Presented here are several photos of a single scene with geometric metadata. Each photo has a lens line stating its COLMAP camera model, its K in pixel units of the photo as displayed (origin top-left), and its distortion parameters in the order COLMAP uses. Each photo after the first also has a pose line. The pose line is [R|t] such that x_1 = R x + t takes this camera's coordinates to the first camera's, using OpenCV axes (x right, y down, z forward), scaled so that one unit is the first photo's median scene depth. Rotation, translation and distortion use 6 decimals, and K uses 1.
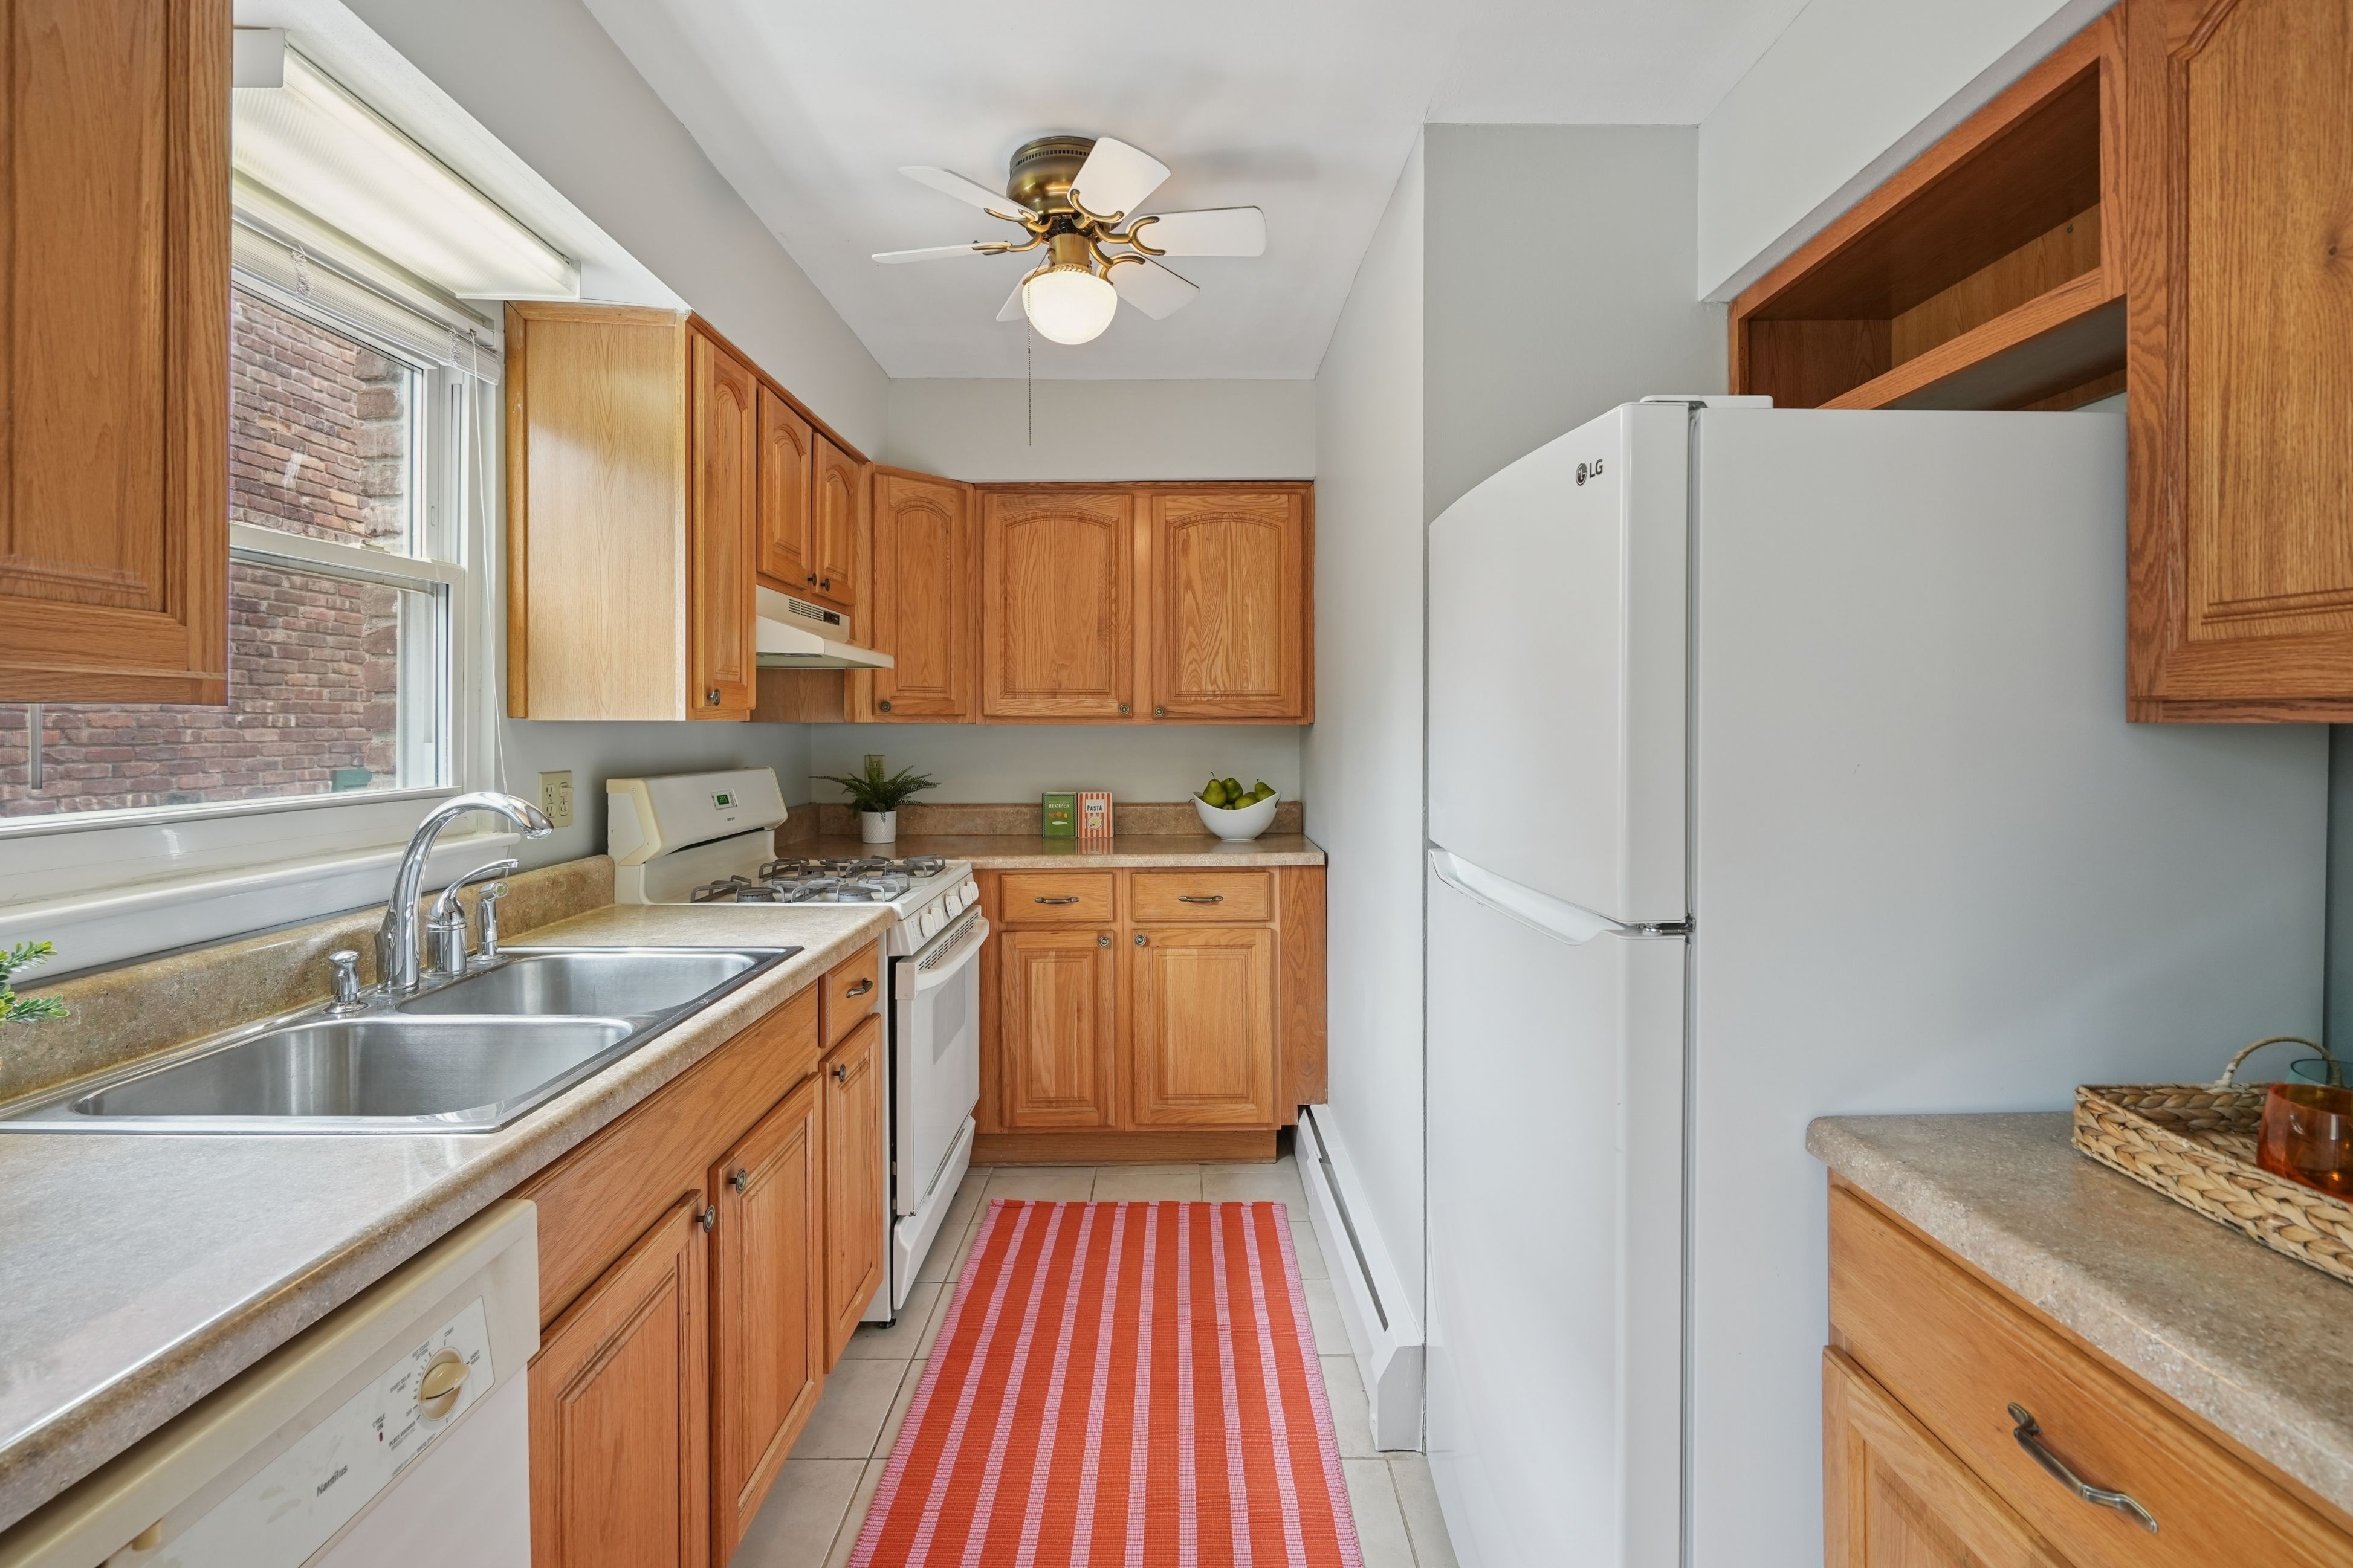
lens RADIAL K [[1070.6, 0, 1191.9], [0, 1070.6, 751.6], [0, 0, 1]] dist [-0.003520, 0.002273]
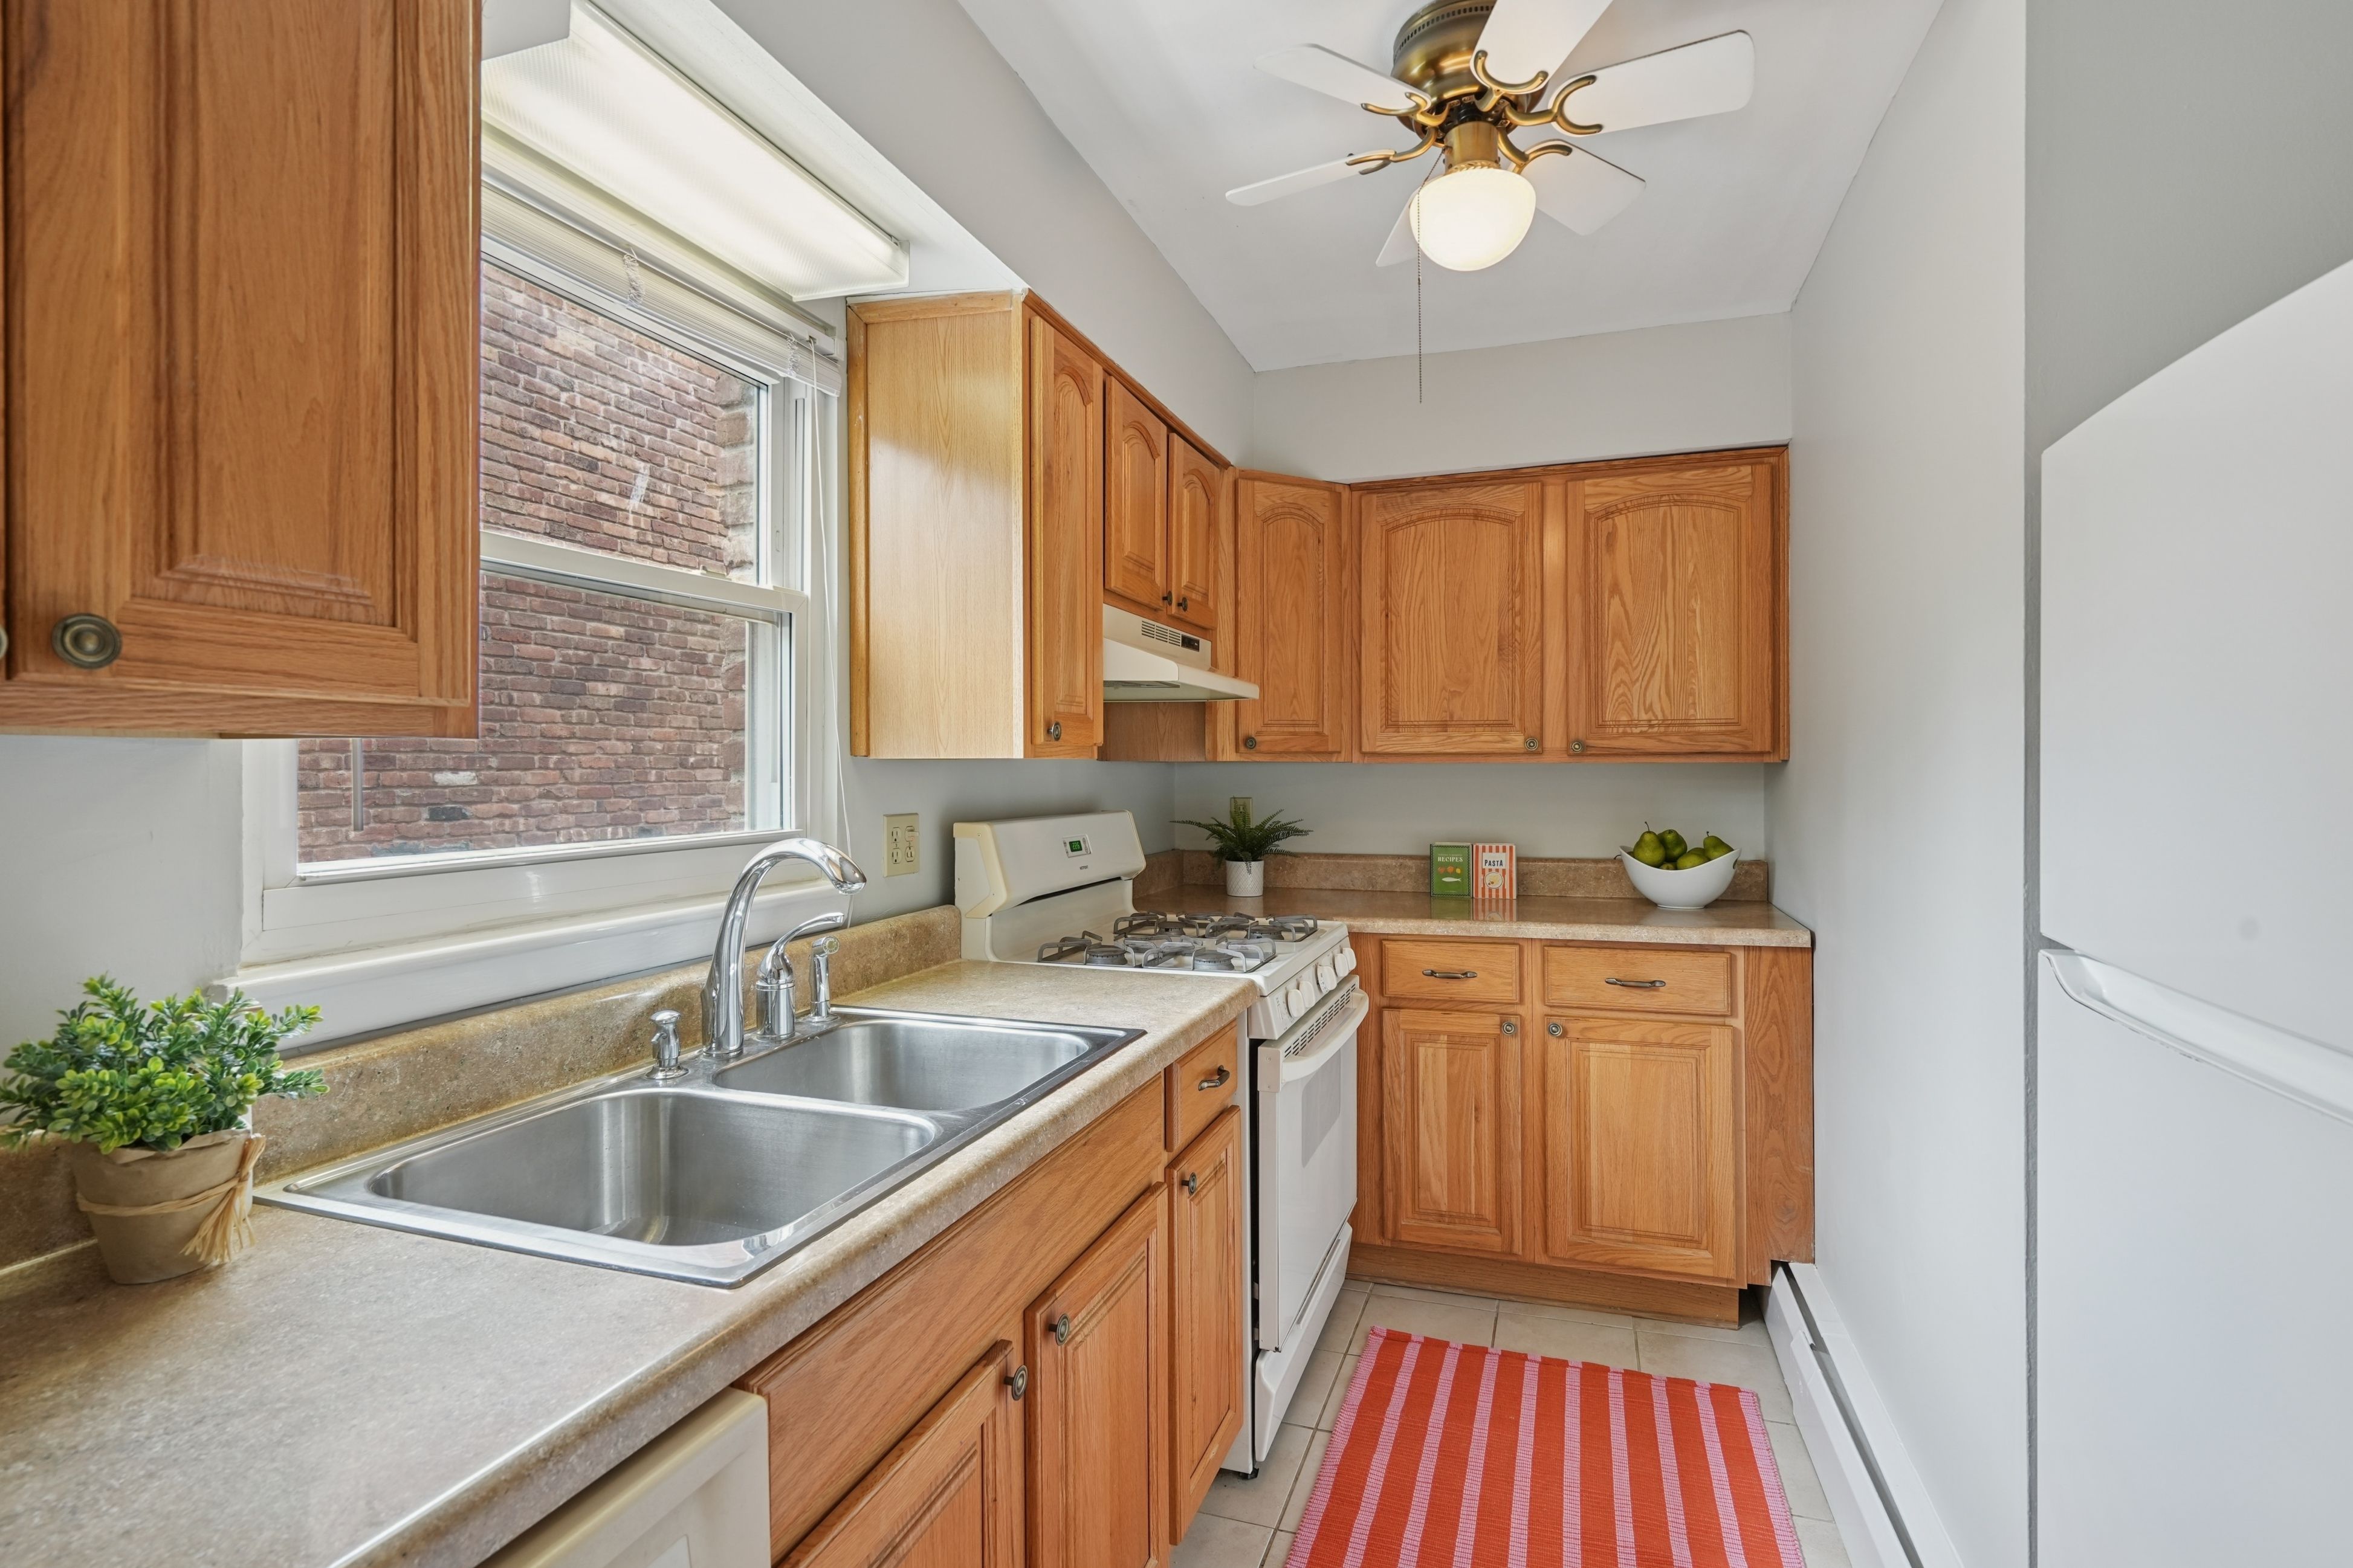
lens RADIAL K [[1159.0, 0, 1168.6], [0, 1159.0, 737.1], [0, 0, 1]] dist [0.000422, 0.000456]
pose [[0.937130, -0.010884, -0.348811, -0.029515], [-0.006152, 0.998843, -0.047693, -0.001564], [0.348927, 0.046840, 0.935979, 0.148108]]
